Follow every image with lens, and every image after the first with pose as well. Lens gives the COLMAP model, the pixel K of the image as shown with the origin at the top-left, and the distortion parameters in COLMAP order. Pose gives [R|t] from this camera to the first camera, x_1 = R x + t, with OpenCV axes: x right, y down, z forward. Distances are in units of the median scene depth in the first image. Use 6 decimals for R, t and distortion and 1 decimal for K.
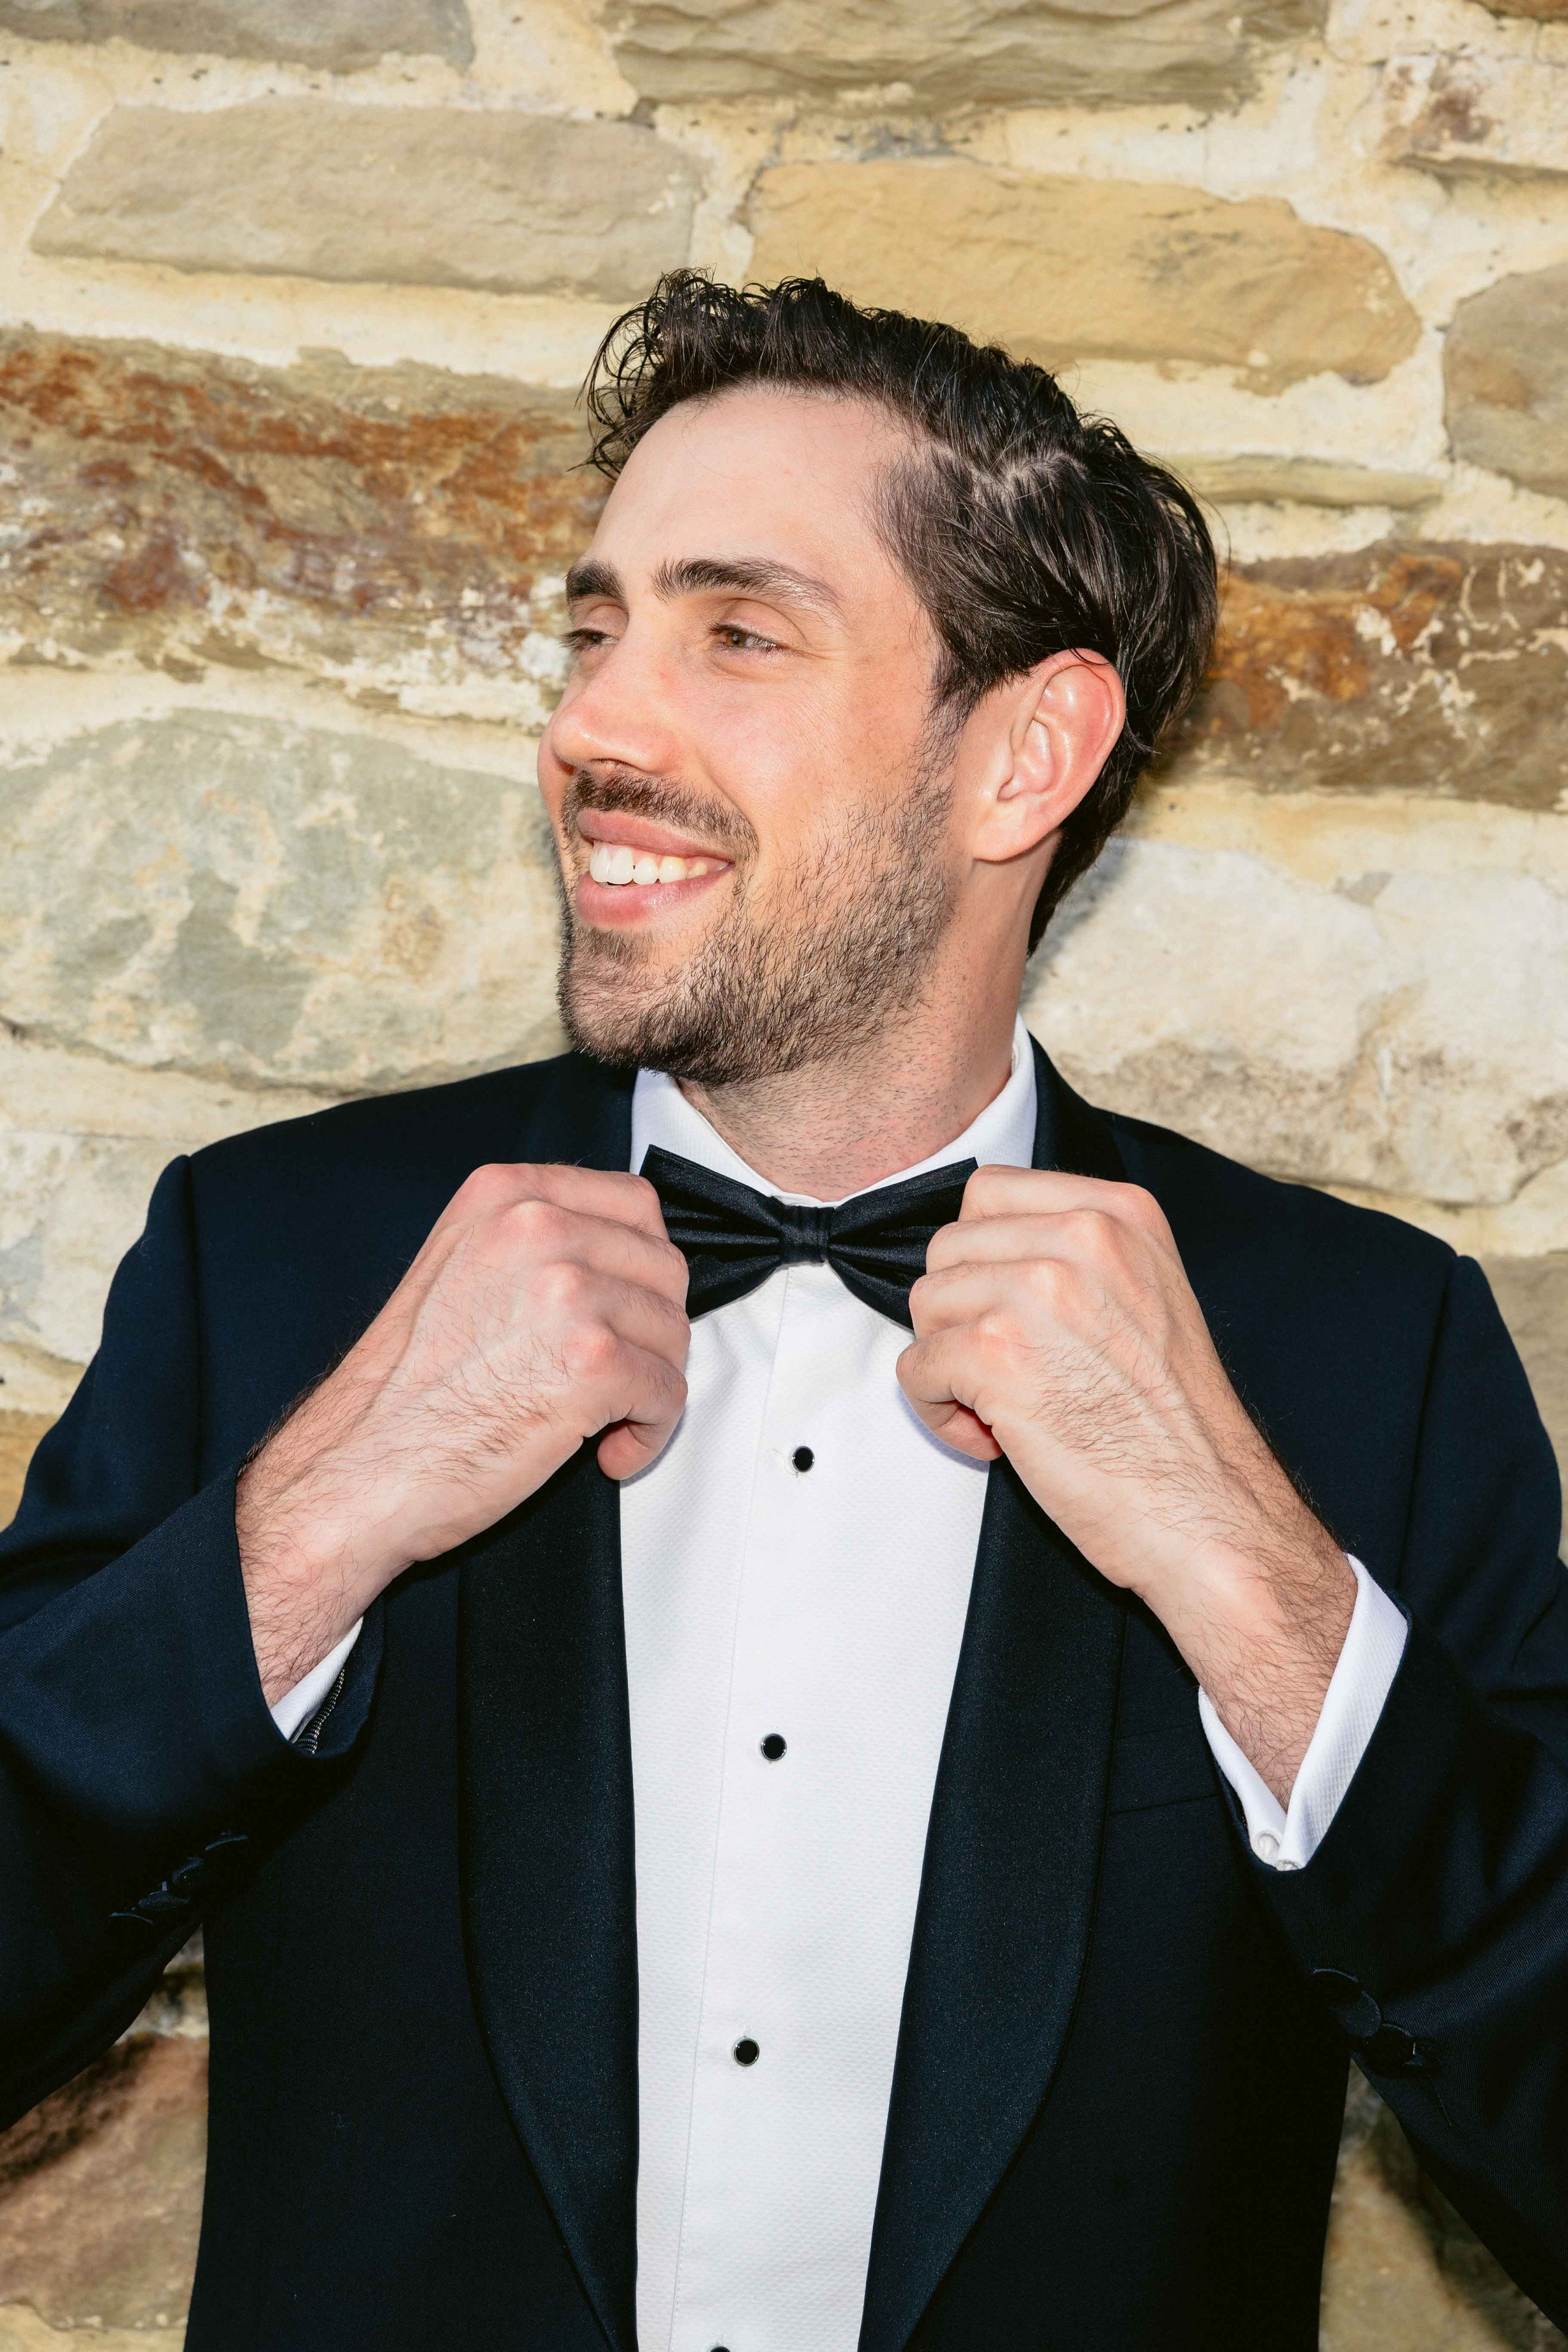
lens RADIAL K [[3999.2, 0, 833.0], [0, 3999.2, 1219.9], [0, 0, 1]] dist [0.006496, 0.014174]
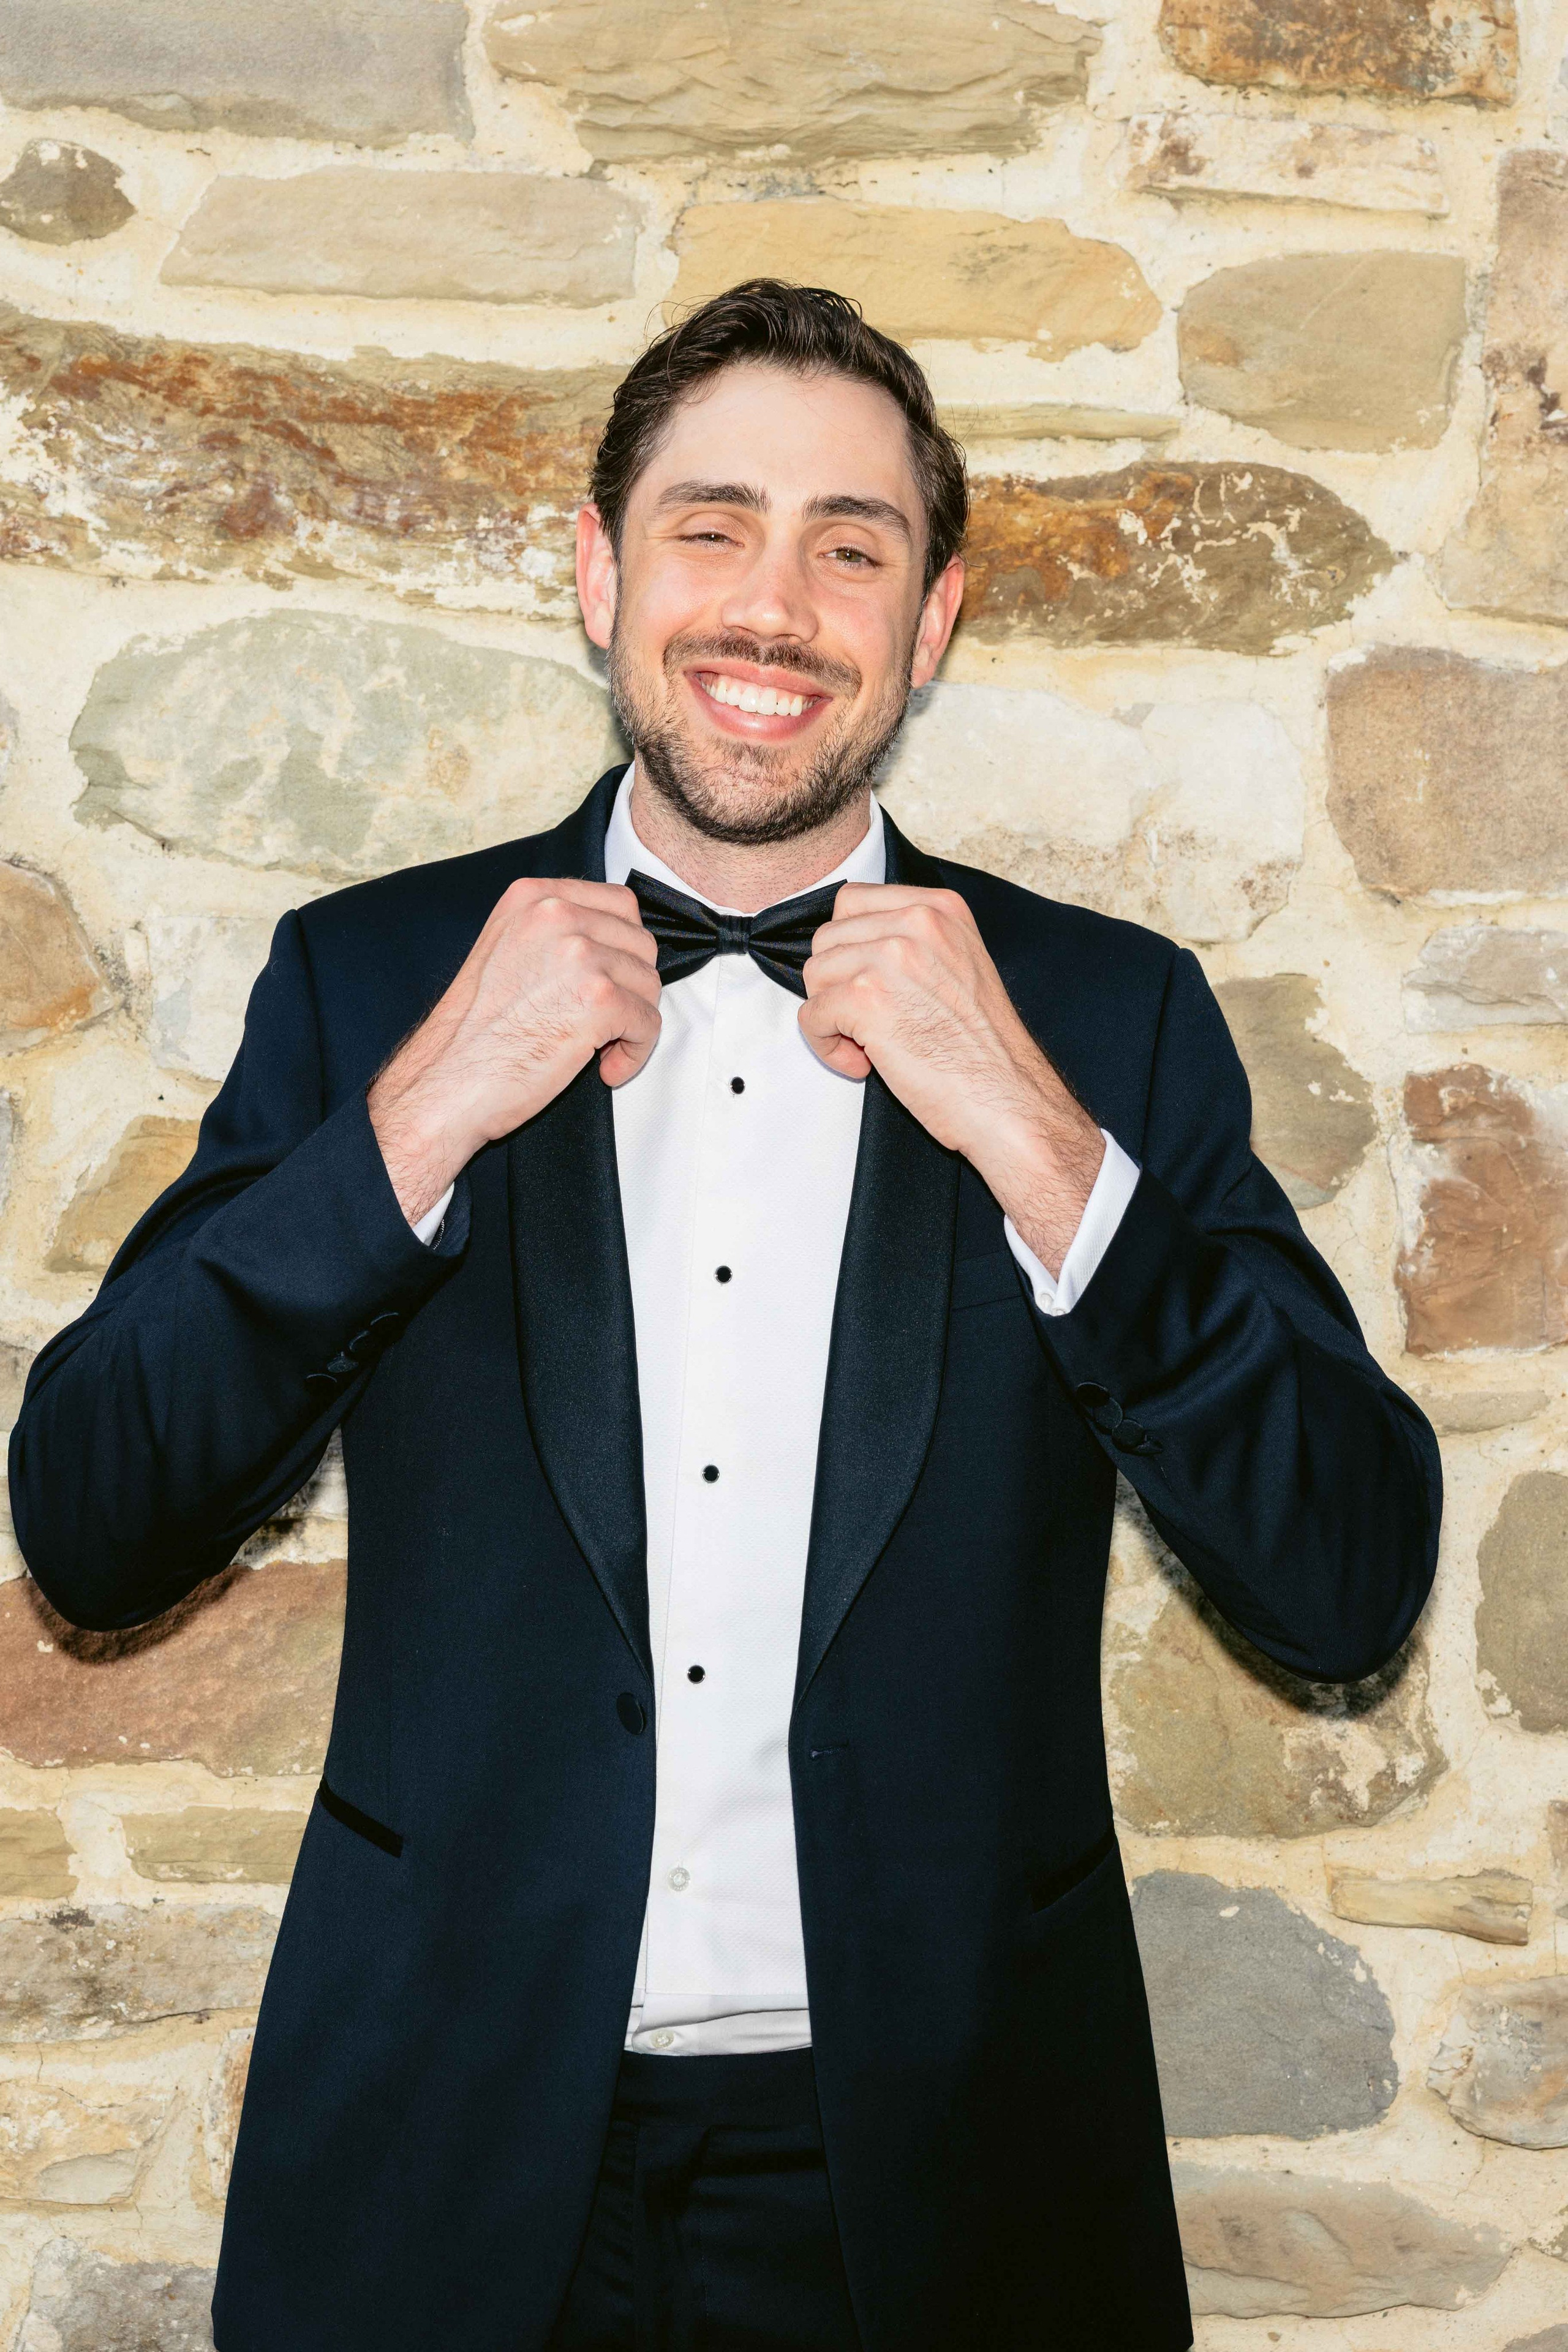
lens RADIAL K [[4029.5, 0, 784.0], [0, 4029.5, 1176.0], [0, 0, 1]] dist [0.044727, 0.002479]
pose [[0.999577, -0.029076, 0.001035, 0.005815], [0.029084, 0.999532, -0.009439, 0.088087], [-0.000760, 0.009466, 0.999955, -0.402840]]
